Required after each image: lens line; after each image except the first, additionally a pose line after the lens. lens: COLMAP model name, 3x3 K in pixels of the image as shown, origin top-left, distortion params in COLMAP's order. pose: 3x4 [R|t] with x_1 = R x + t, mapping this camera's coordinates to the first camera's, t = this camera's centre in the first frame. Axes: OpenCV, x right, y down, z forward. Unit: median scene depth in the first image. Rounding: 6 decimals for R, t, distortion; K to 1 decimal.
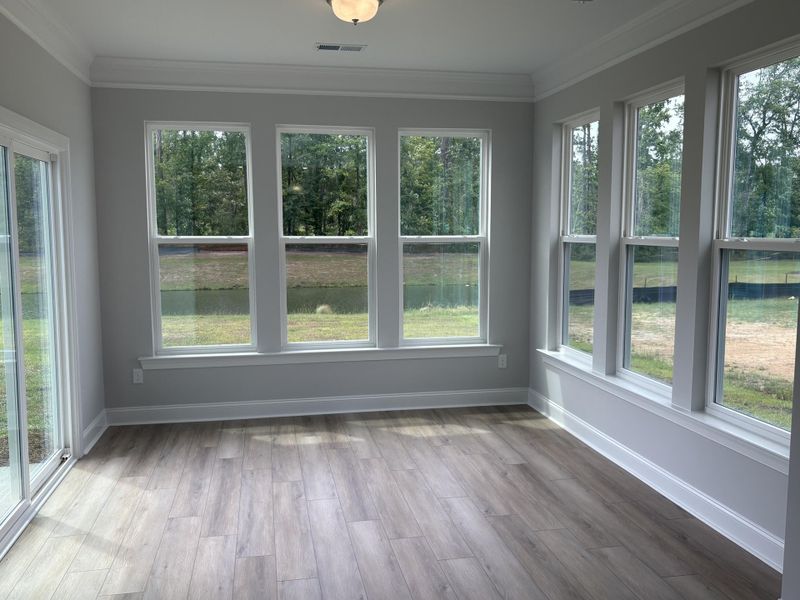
lens RADIAL K [[703.8, 0, 397.7], [0, 703.8, 304.6], [0, 0, 1]] dist [0.050427, -0.085548]
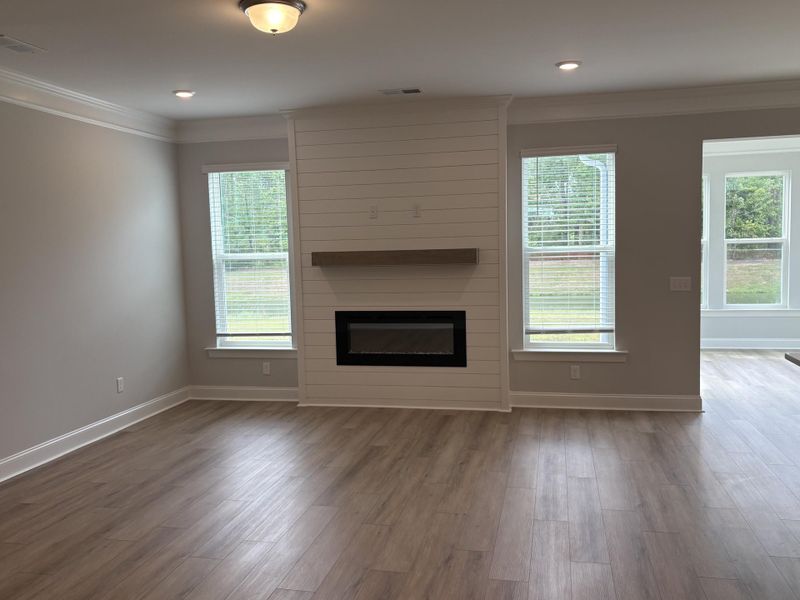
lens RADIAL K [[712.3, 0, 393.3], [0, 712.3, 303.6], [0, 0, 1]] dist [0.030188, -0.028339]
pose [[0.917292, 0.013005, -0.398003, -0.207389], [-0.019721, 0.999724, -0.012783, 0.090322], [0.397727, 0.019575, 0.917295, -0.846849]]
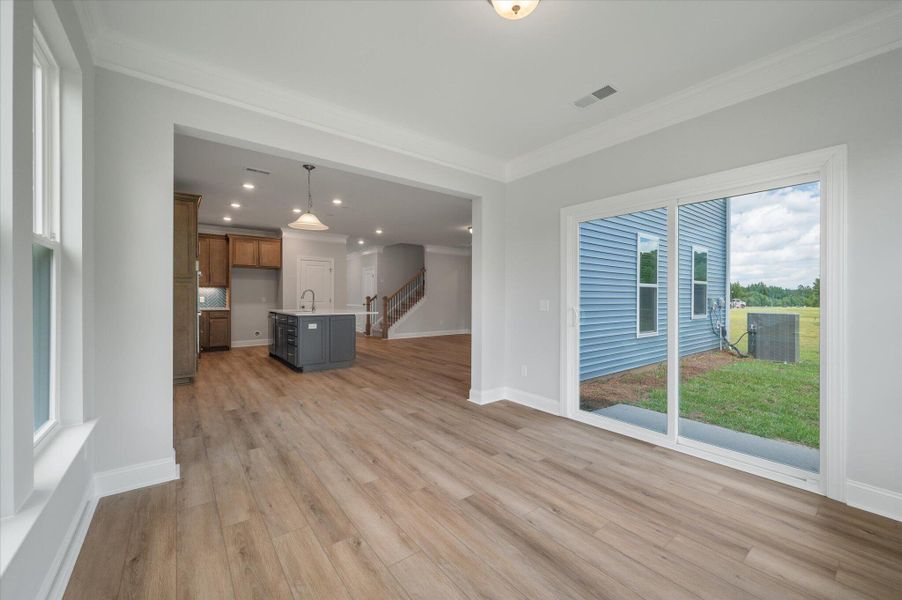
lens RADIAL K [[363.0, 0, 453.8], [0, 363.0, 302.4], [0, 0, 1]] dist [-0.001919, -0.001035]
pose [[-0.893362, 0.003661, -0.449323, 0.151205], [-0.051750, 0.992475, 0.110977, -0.045443], [0.446348, 0.122395, -0.886450, 0.962532]]
